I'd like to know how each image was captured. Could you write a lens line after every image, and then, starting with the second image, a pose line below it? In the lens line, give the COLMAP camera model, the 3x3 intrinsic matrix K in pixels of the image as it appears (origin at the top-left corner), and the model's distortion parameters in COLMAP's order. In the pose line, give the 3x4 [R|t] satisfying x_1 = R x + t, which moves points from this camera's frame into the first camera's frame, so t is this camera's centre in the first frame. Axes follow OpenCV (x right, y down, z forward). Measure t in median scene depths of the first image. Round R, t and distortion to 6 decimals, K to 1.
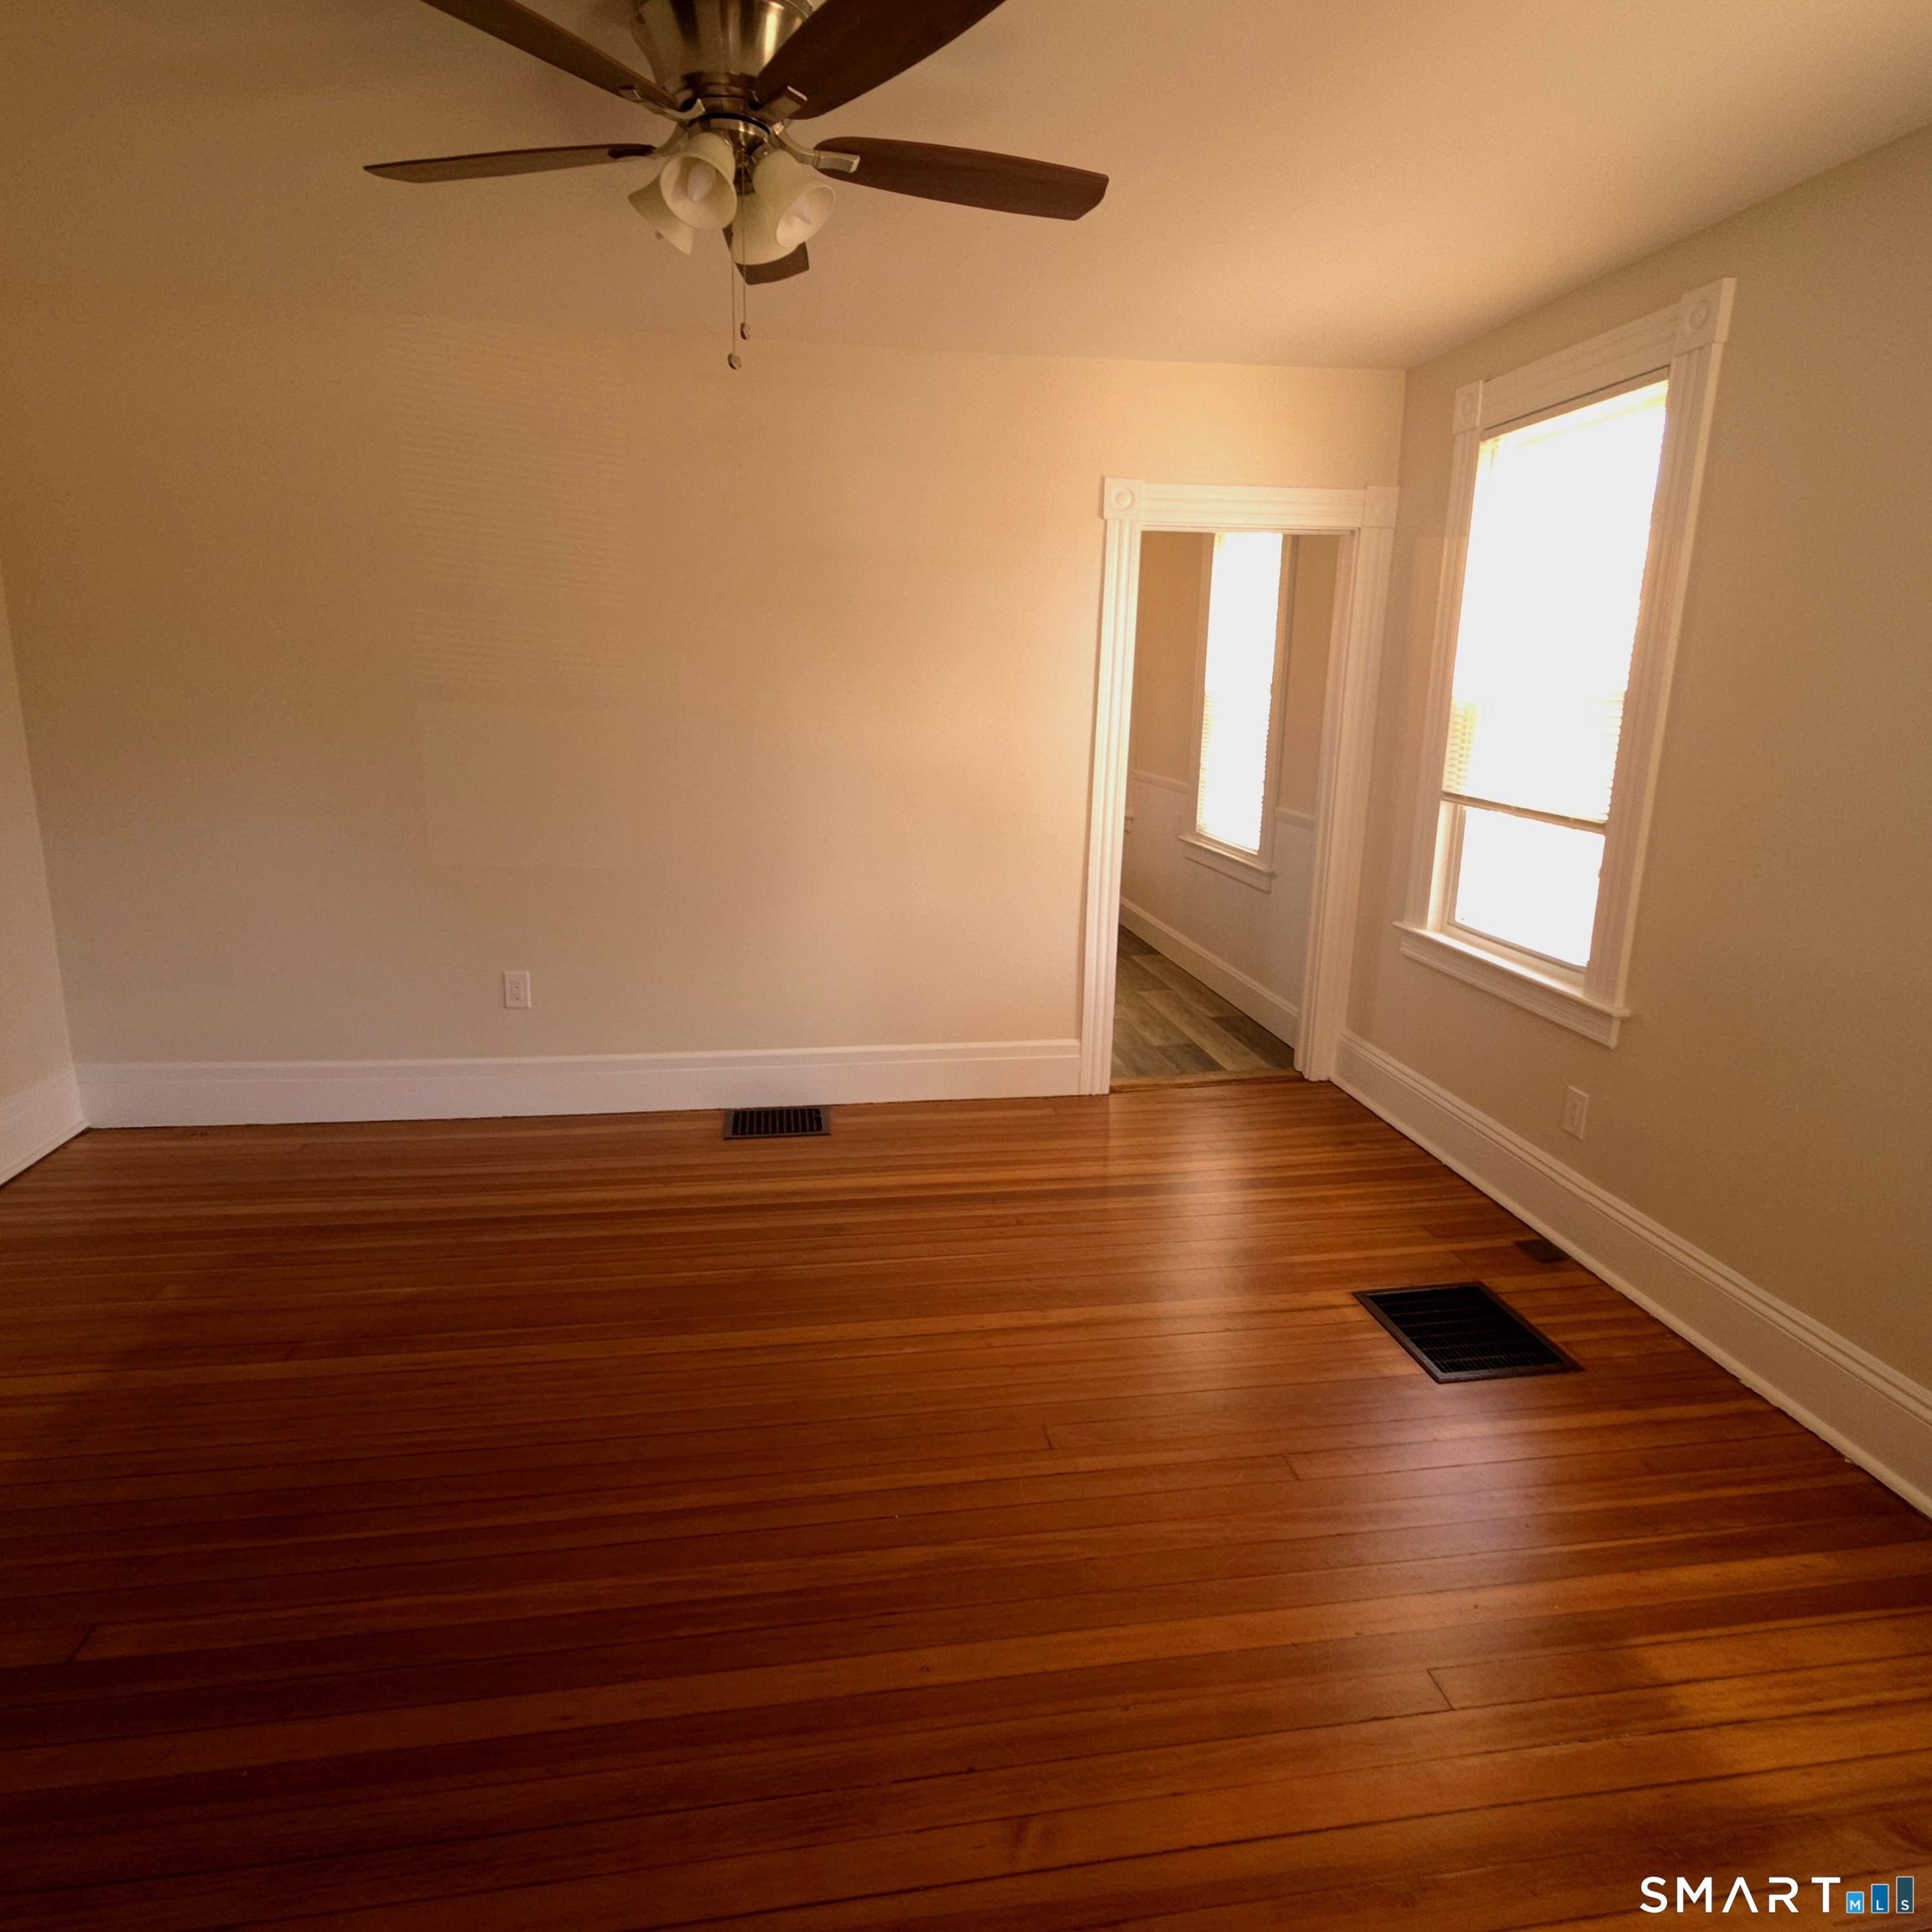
lens RADIAL K [[1168.2, 0, 966.0], [0, 1168.2, 966.0], [0, 0, 1]] dist [-0.019193, 0.001620]
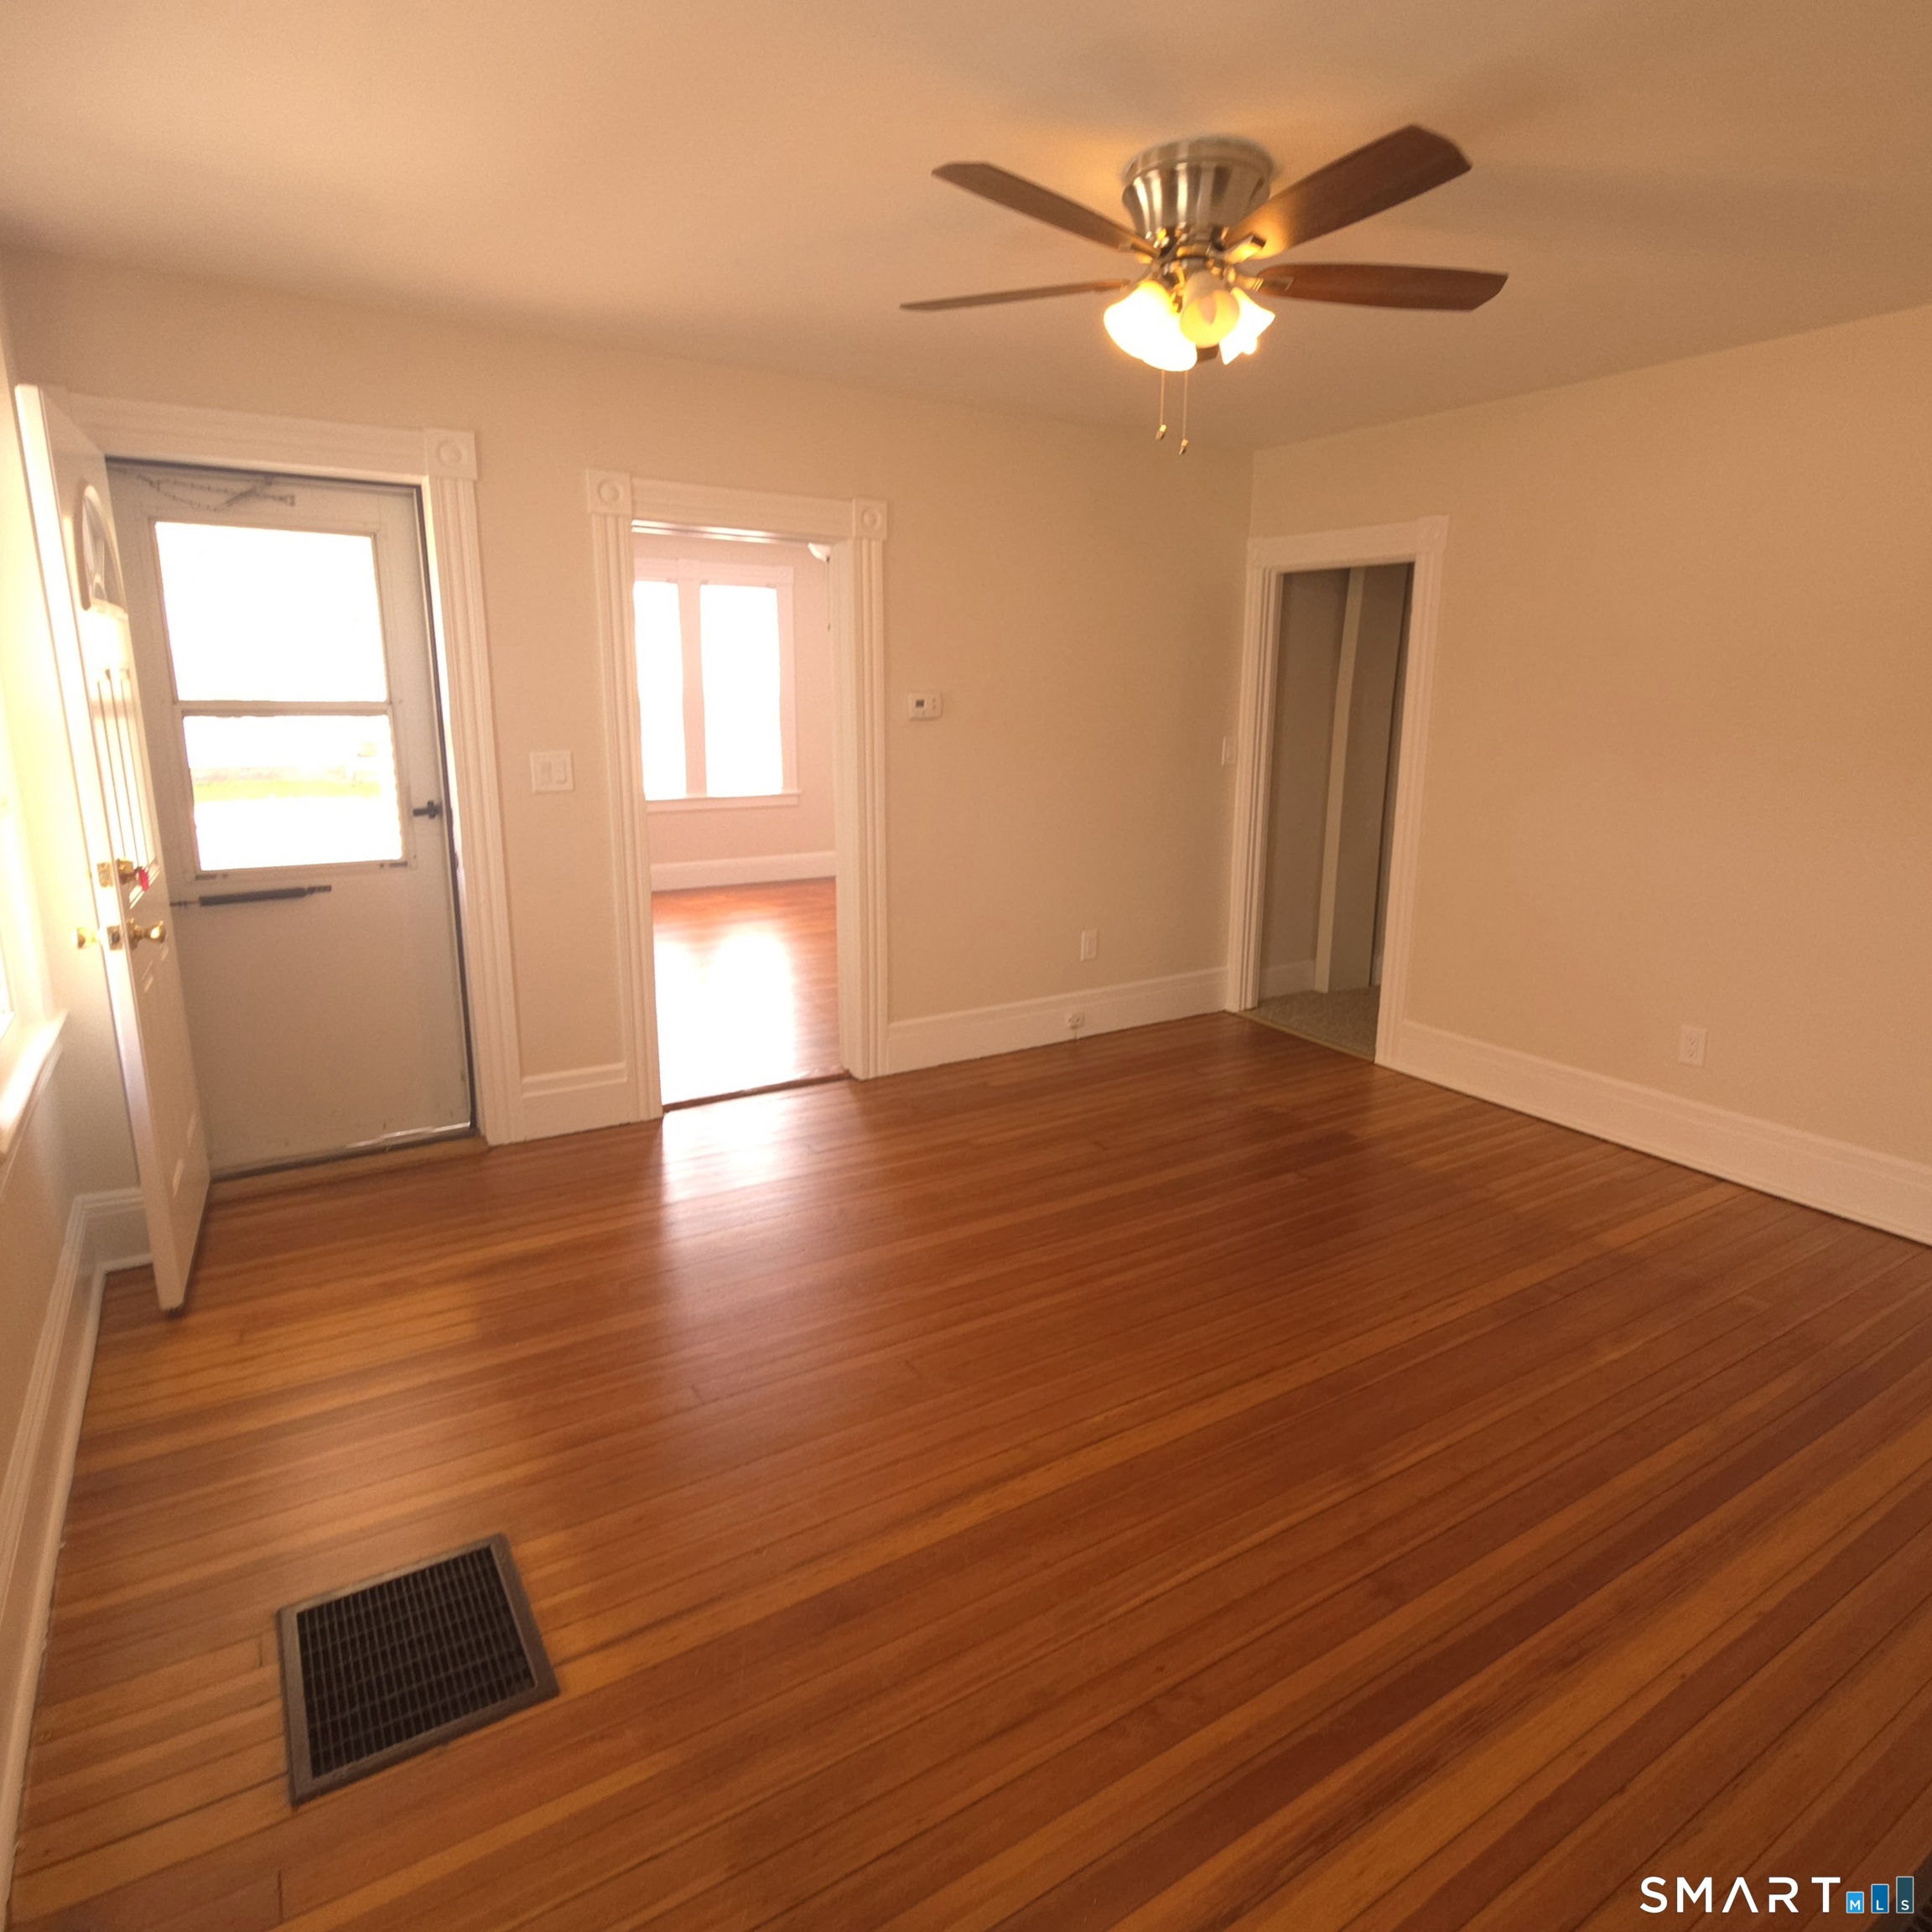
lens RADIAL K [[1168.2, 0, 966.0], [0, 1168.2, 966.0], [0, 0, 1]] dist [-0.019193, 0.001620]
pose [[-0.914205, 0.065413, -0.399938, 0.302737], [-0.121636, 0.897092, 0.424770, -0.290221], [0.386567, 0.436974, -0.812170, 1.203126]]
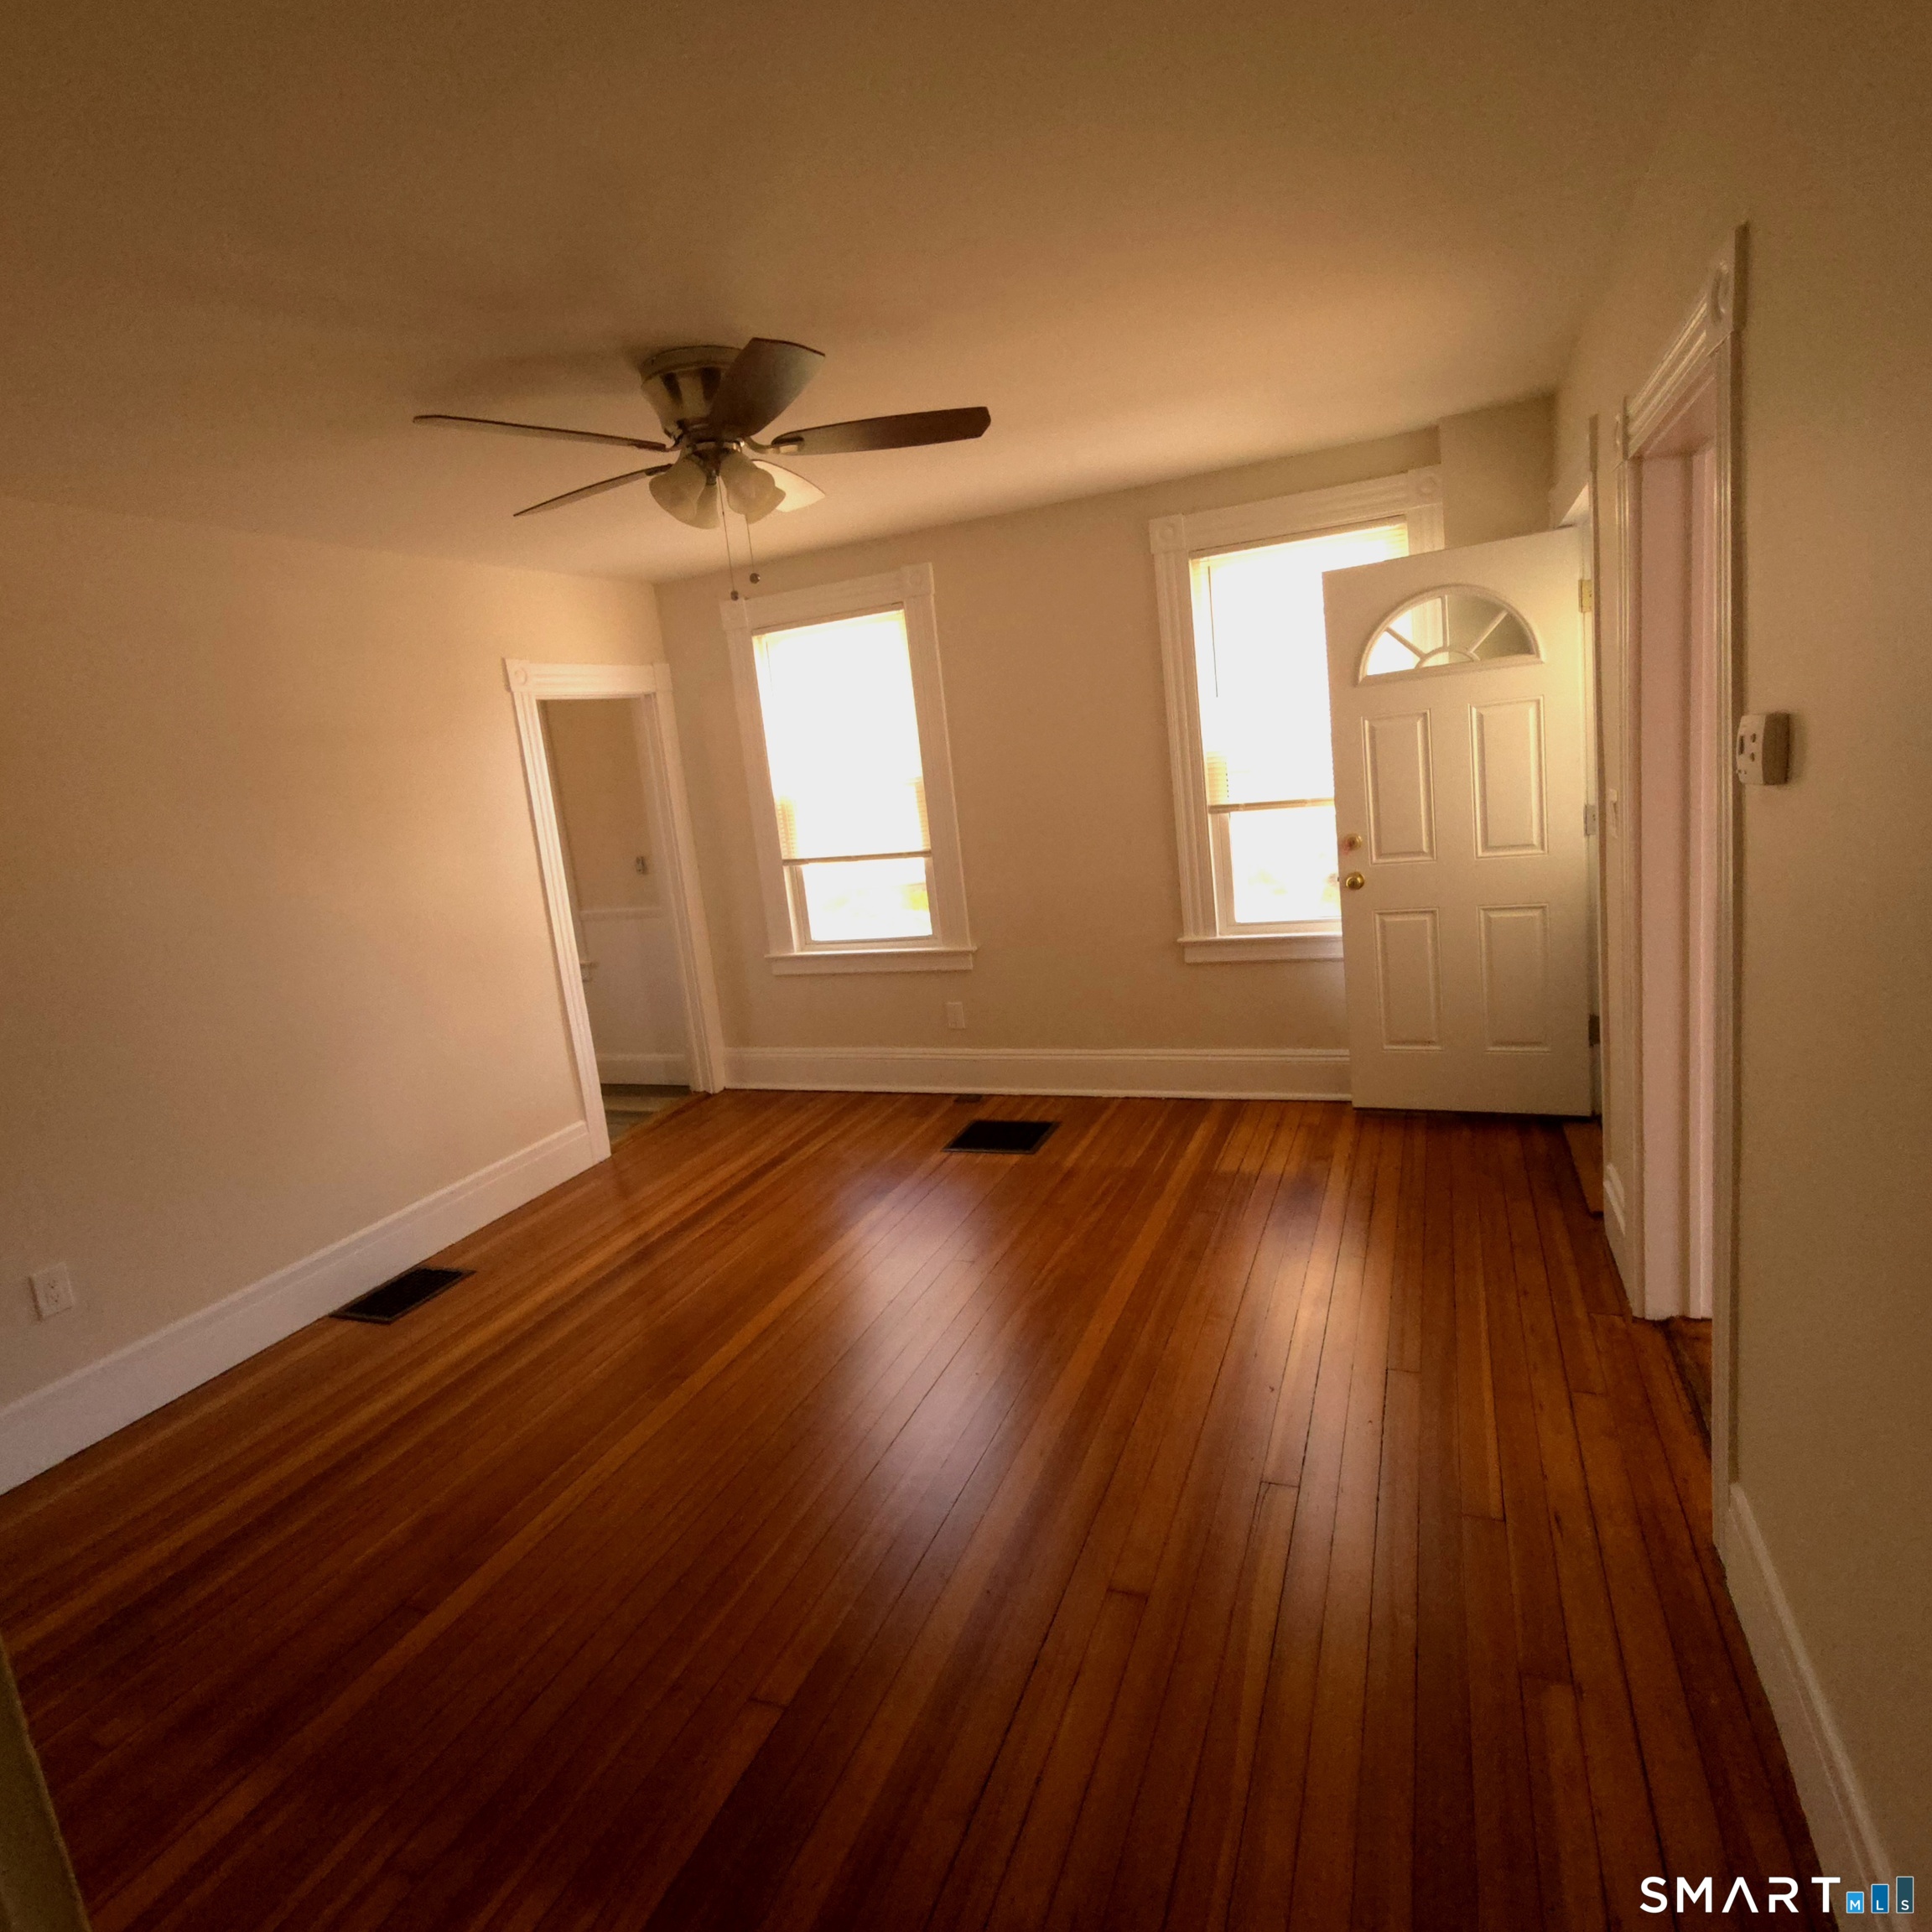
lens RADIAL K [[1072.3, 0, 966.0], [0, 1072.3, 966.0], [0, 0, 1]] dist [-0.022452, 0.000879]
pose [[0.516799, -0.236155, 0.822891, -0.697413], [0.317171, 0.945617, 0.072183, -0.048923], [-0.795186, 0.223694, 0.563596, 0.067435]]
